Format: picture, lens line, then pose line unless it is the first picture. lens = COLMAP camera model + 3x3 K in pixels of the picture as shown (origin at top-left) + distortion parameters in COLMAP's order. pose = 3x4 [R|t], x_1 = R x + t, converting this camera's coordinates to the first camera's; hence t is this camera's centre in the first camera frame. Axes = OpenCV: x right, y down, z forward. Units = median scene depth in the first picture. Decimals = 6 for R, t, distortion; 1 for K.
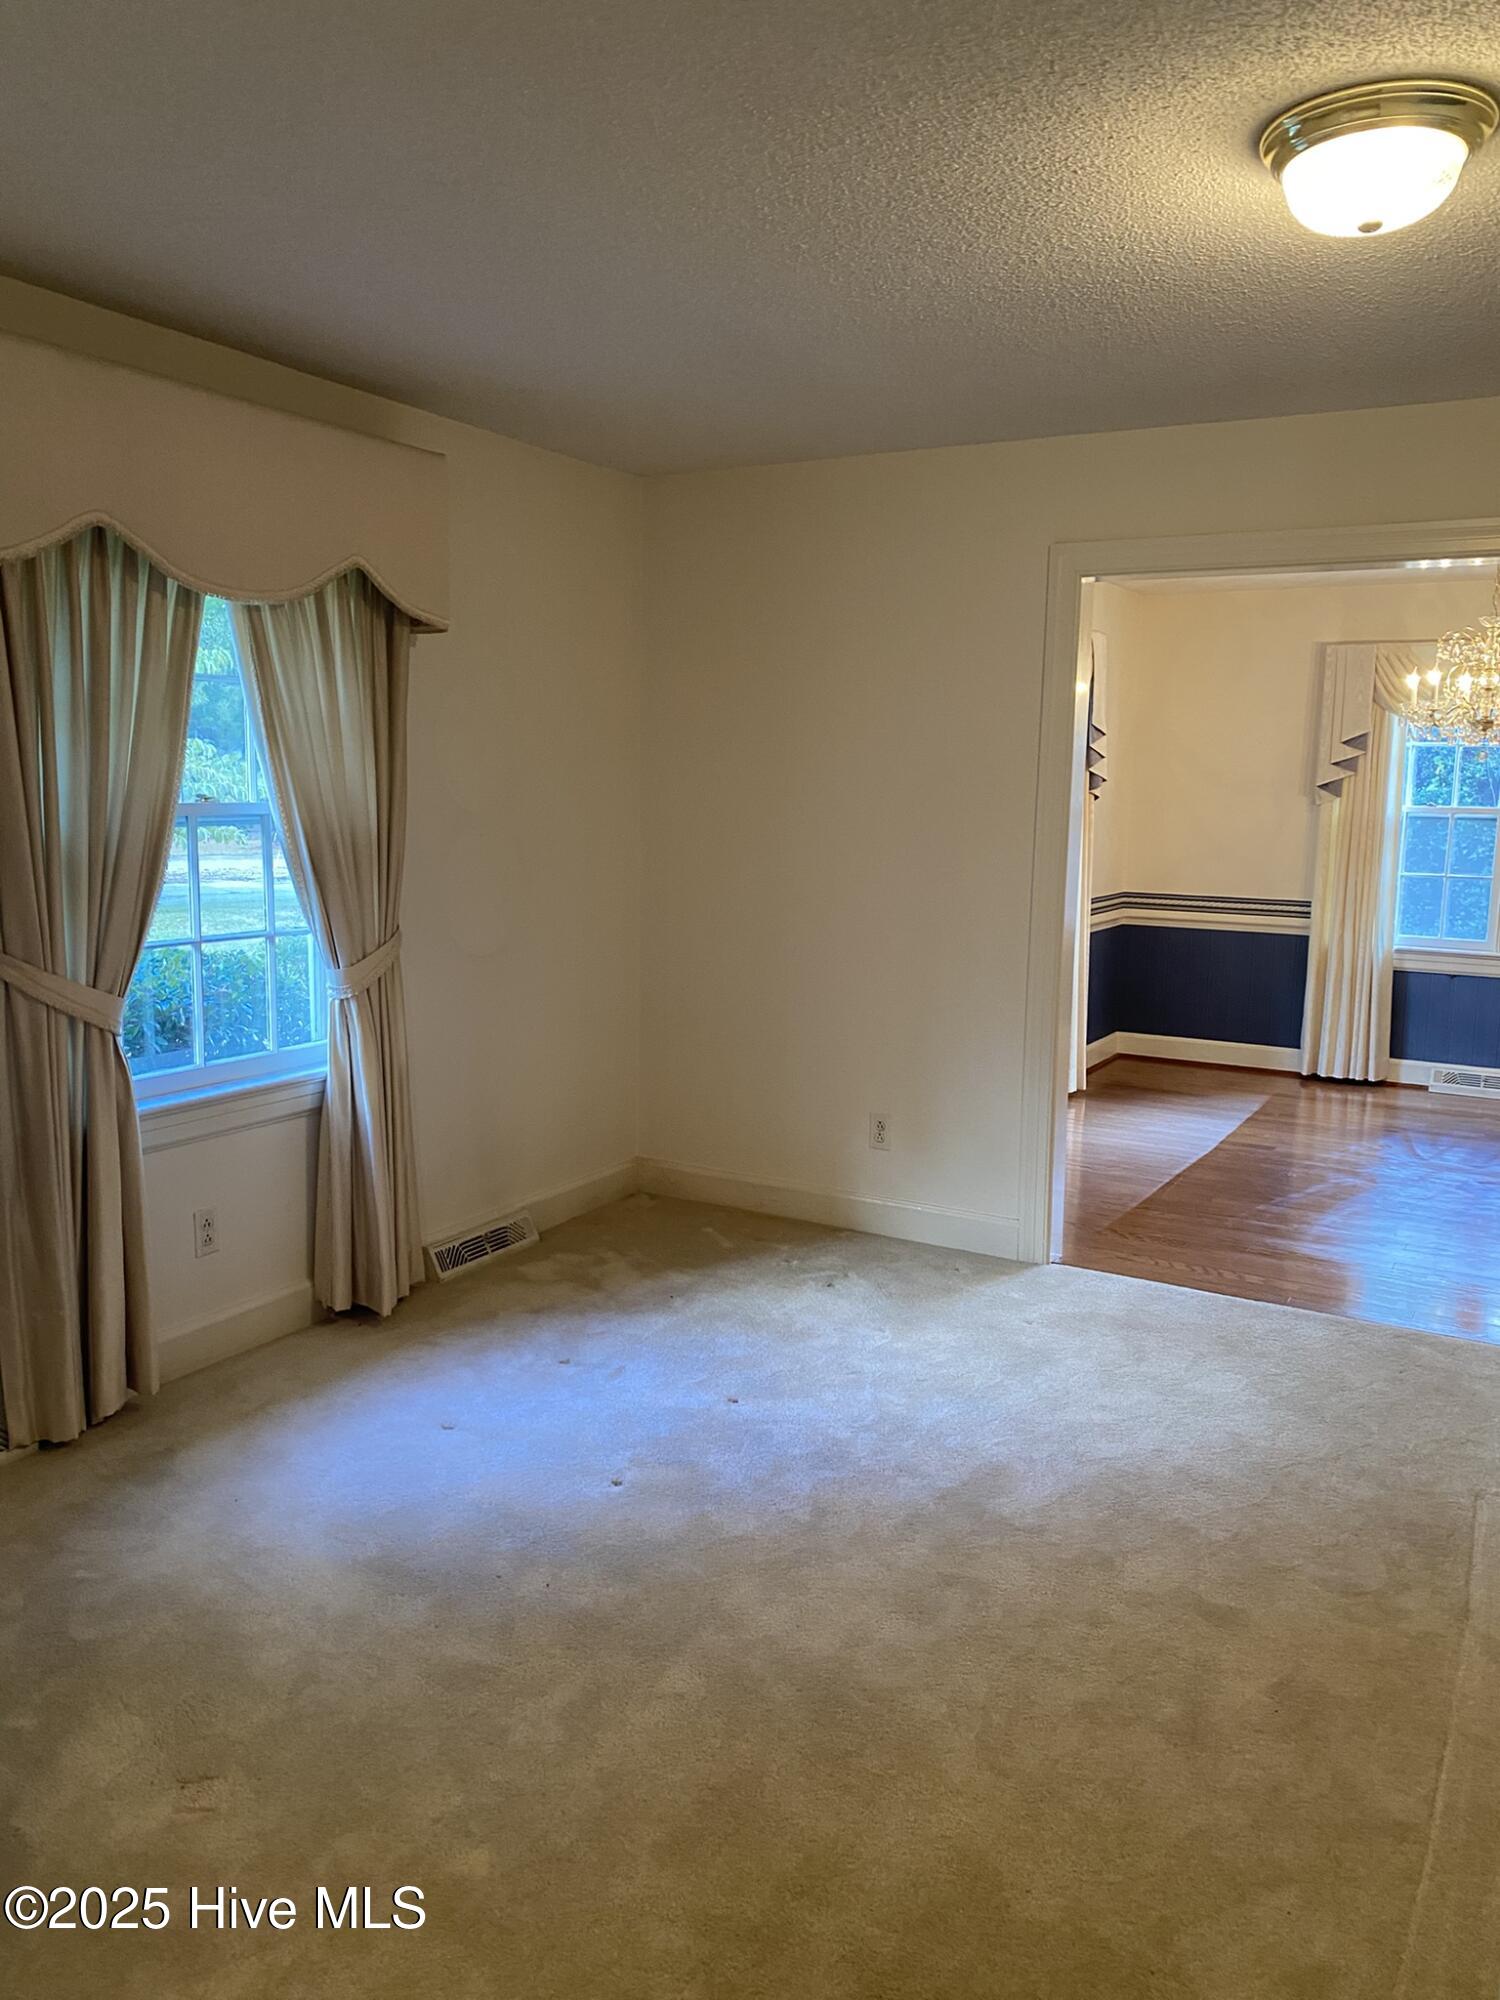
lens RADIAL K [[1469.1, 0, 750.0], [0, 1469.1, 1000.0], [0, 0, 1]] dist [0.007101, -0.004383]
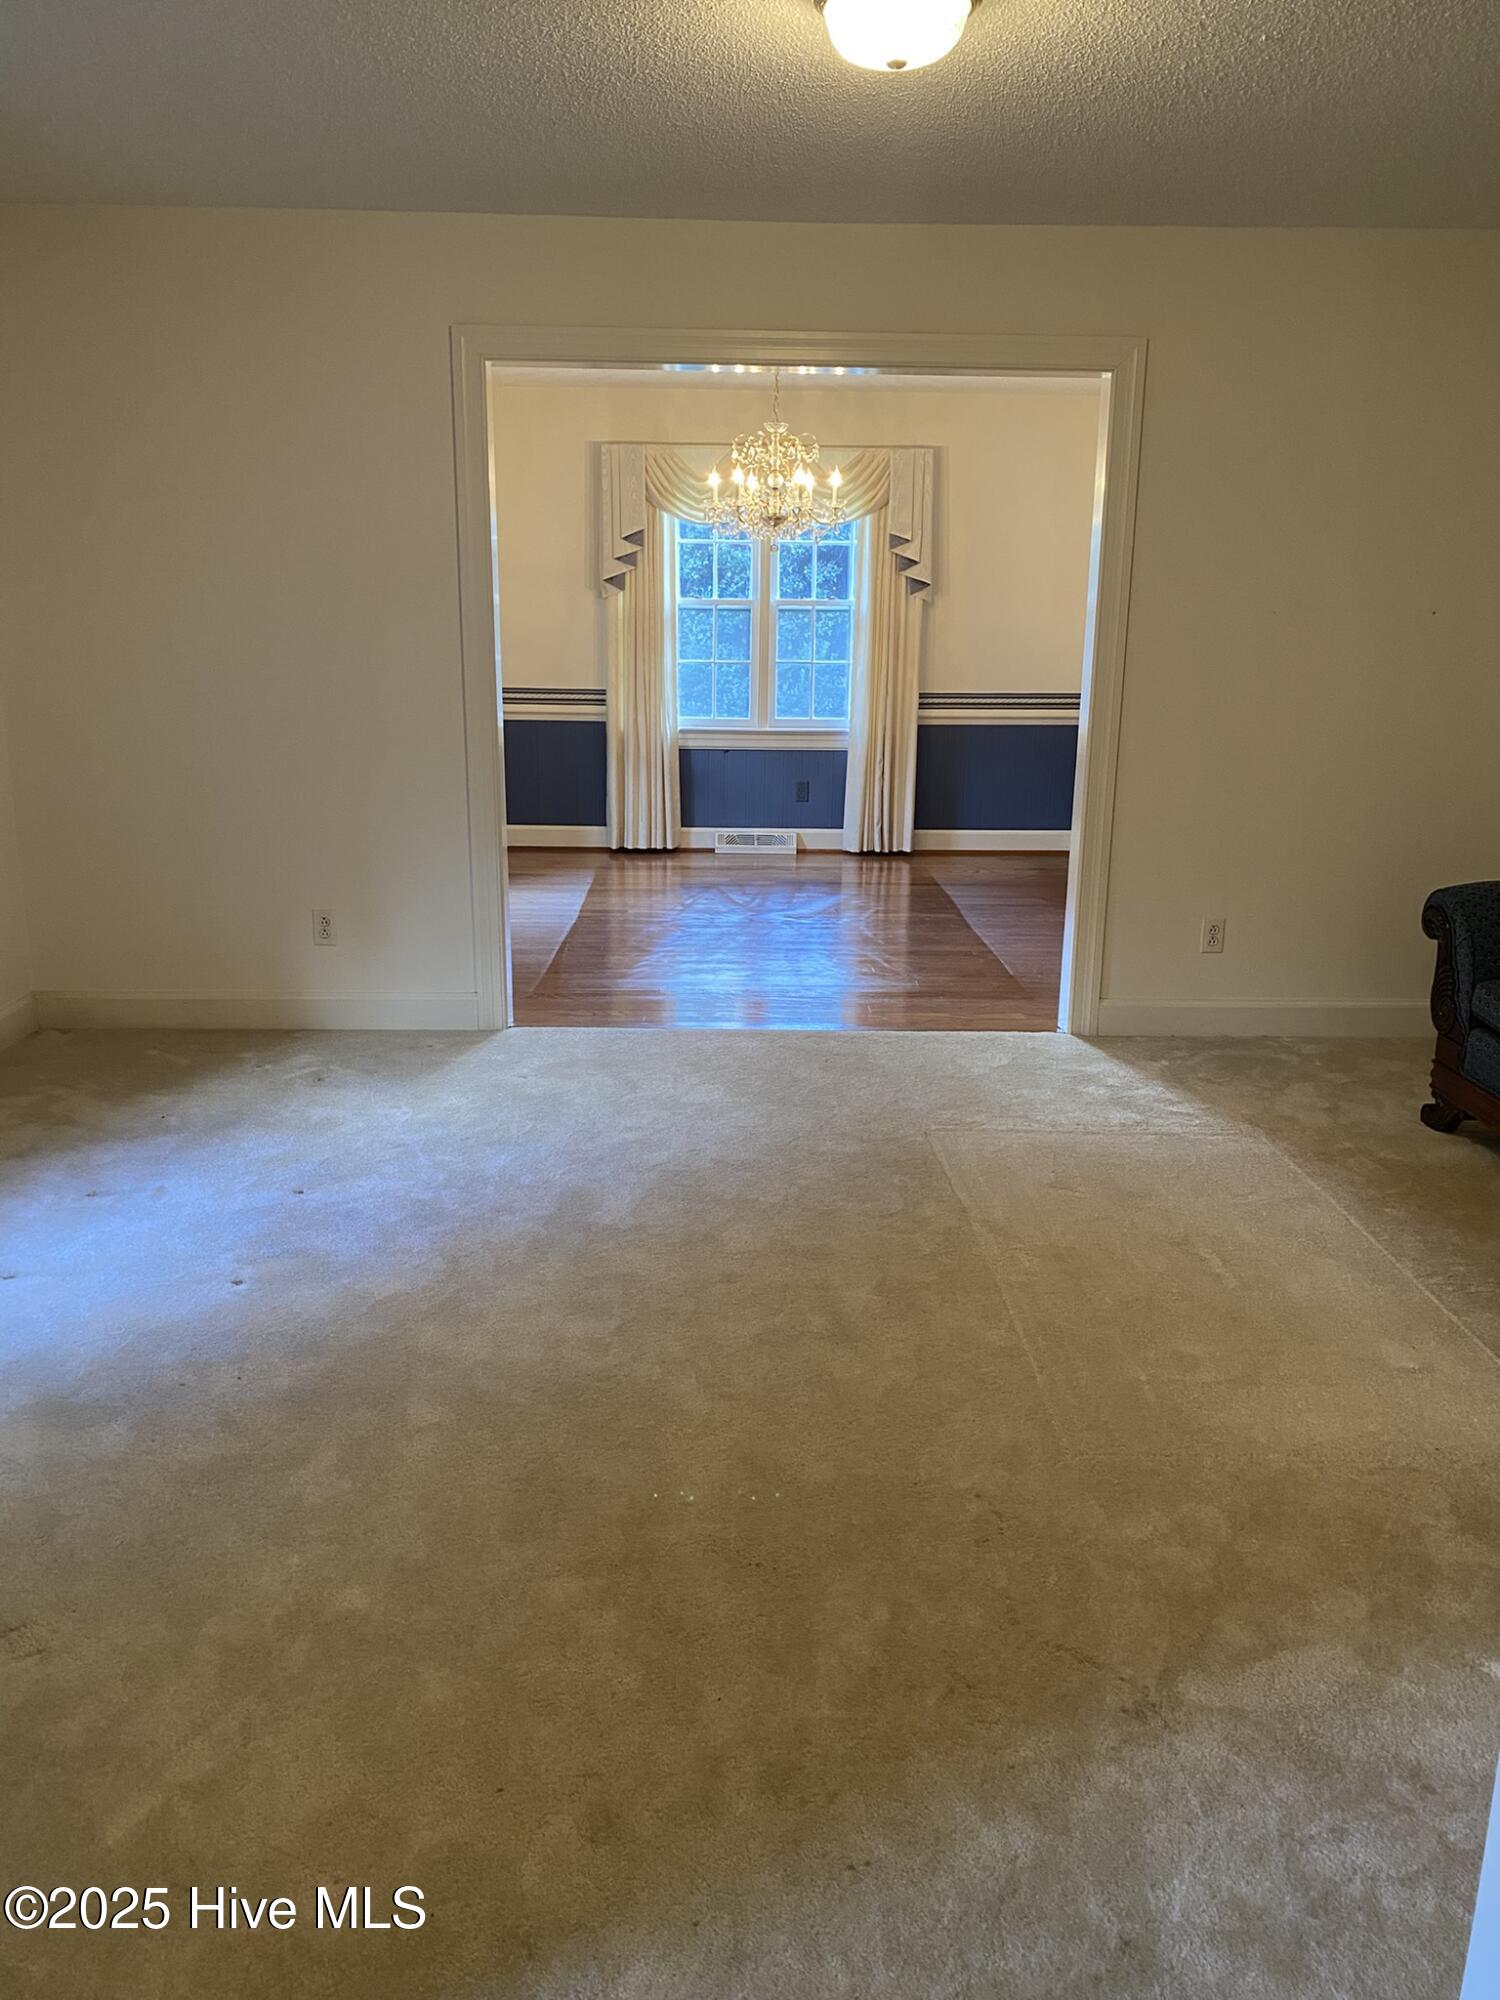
lens RADIAL K [[1451.3, 0, 719.0], [0, 1451.3, 995.5], [0, 0, 1]] dist [0.069328, -0.154639]
pose [[0.866352, -0.140052, 0.479395, -0.138844], [0.079446, 0.986300, 0.144567, 0.011028], [-0.493075, -0.087160, 0.865610, 0.001269]]
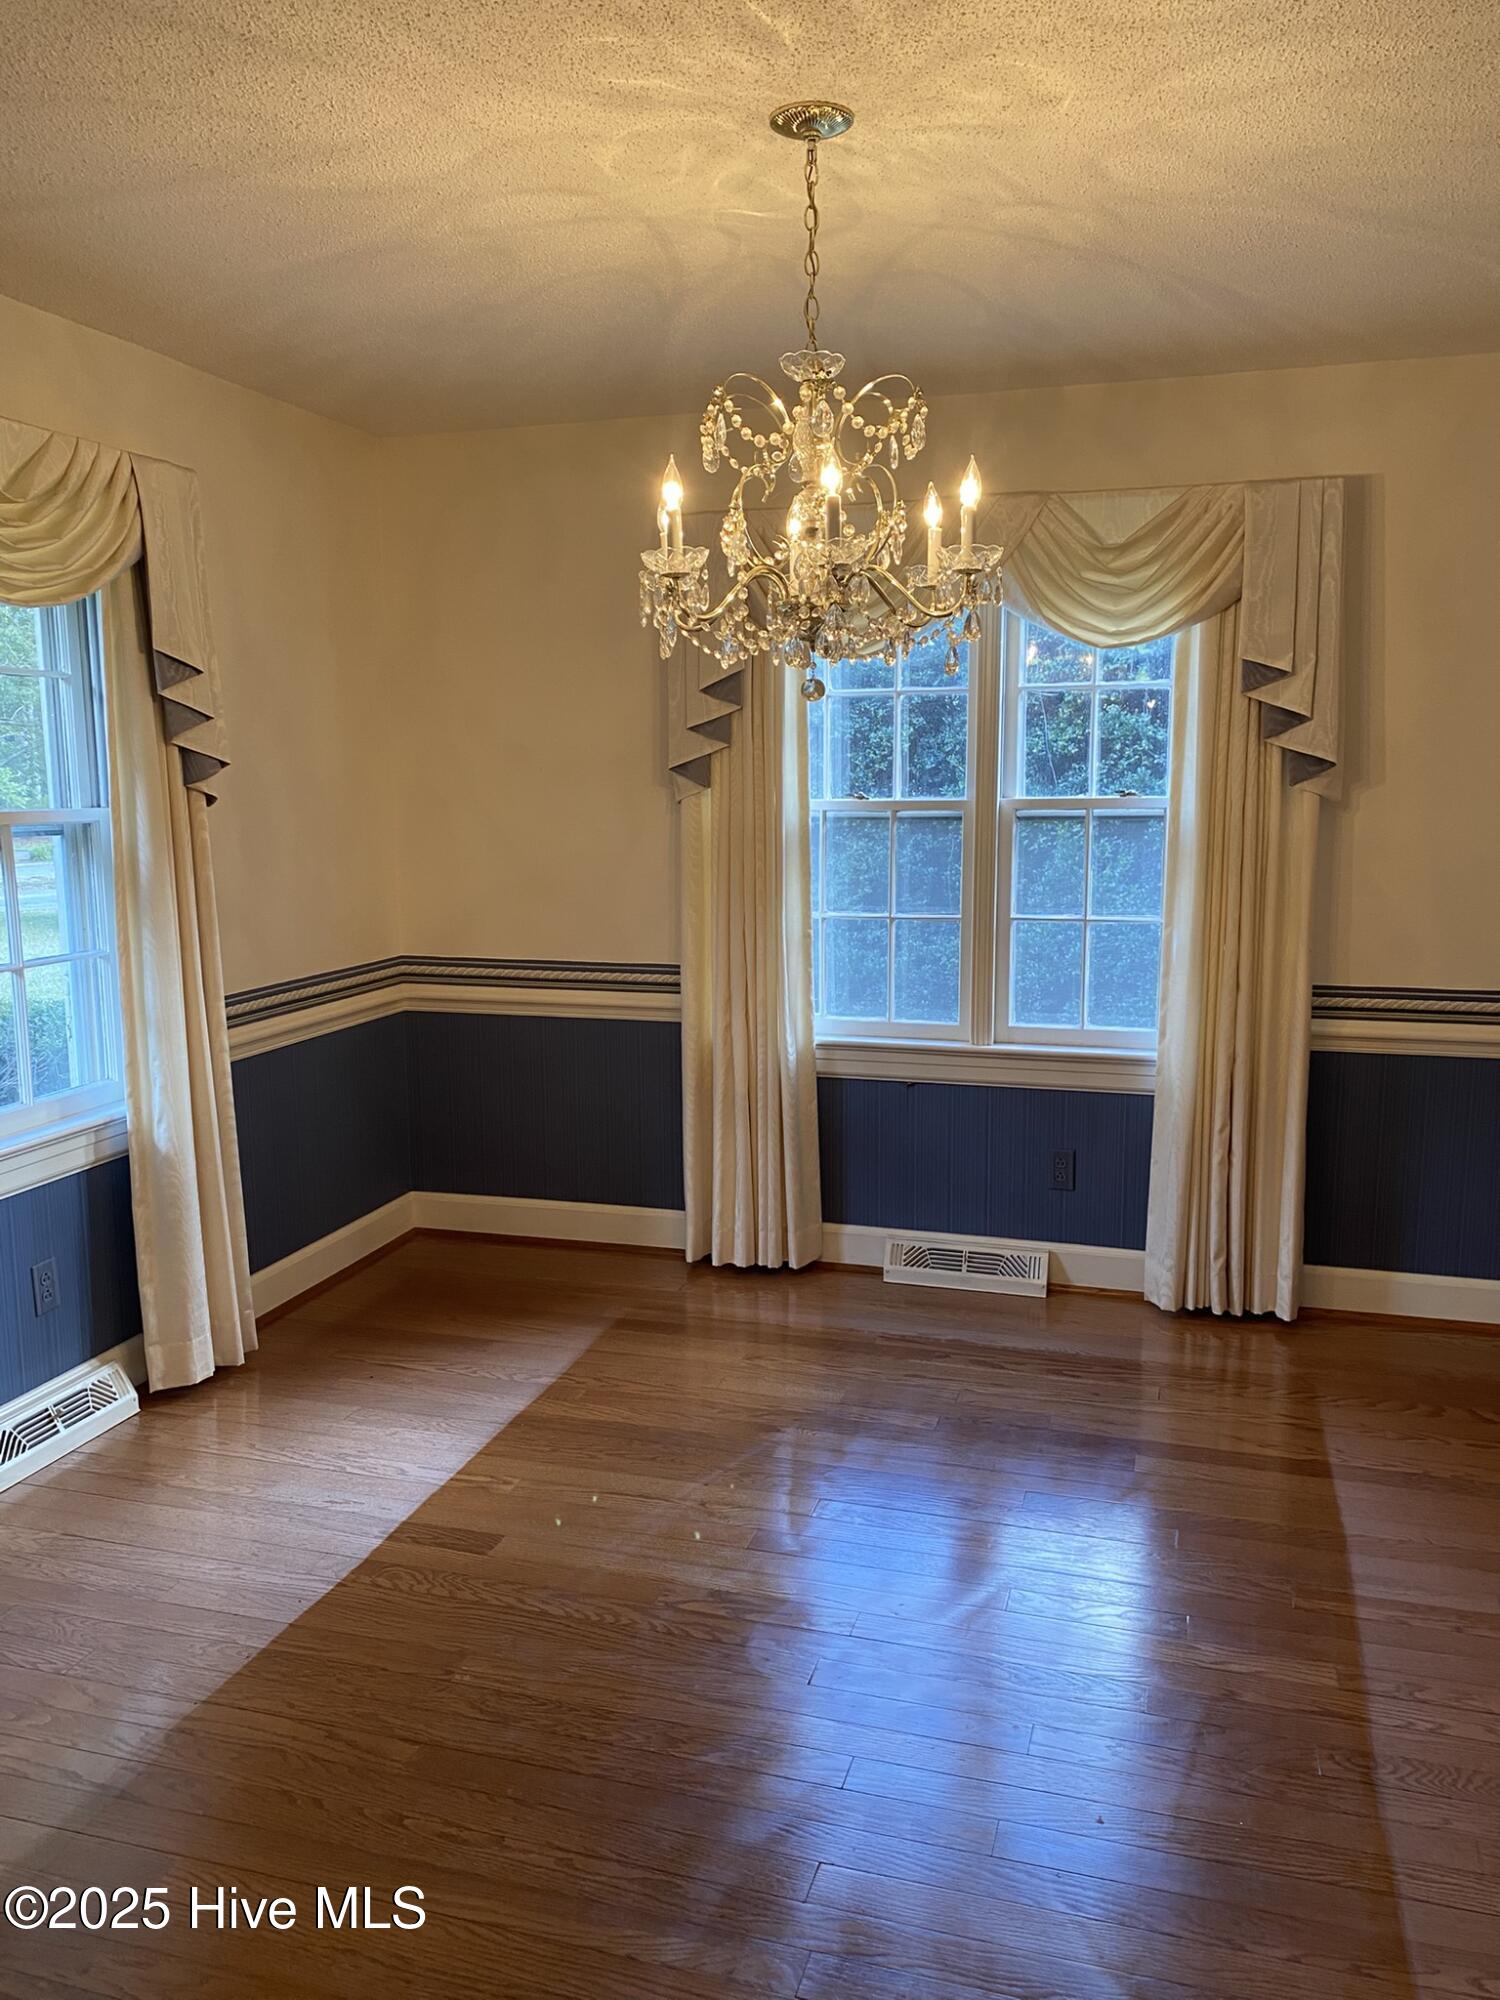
lens RADIAL K [[1488.9, 0, 708.5], [0, 1488.9, 994.3], [0, 0, 1]] dist [0.034548, -0.001409]
pose [[0.972582, -0.058087, 0.225190, 0.370073], [0.058482, 0.998276, 0.004921, -0.083092], [-0.225087, 0.008384, 0.974303, 0.602960]]
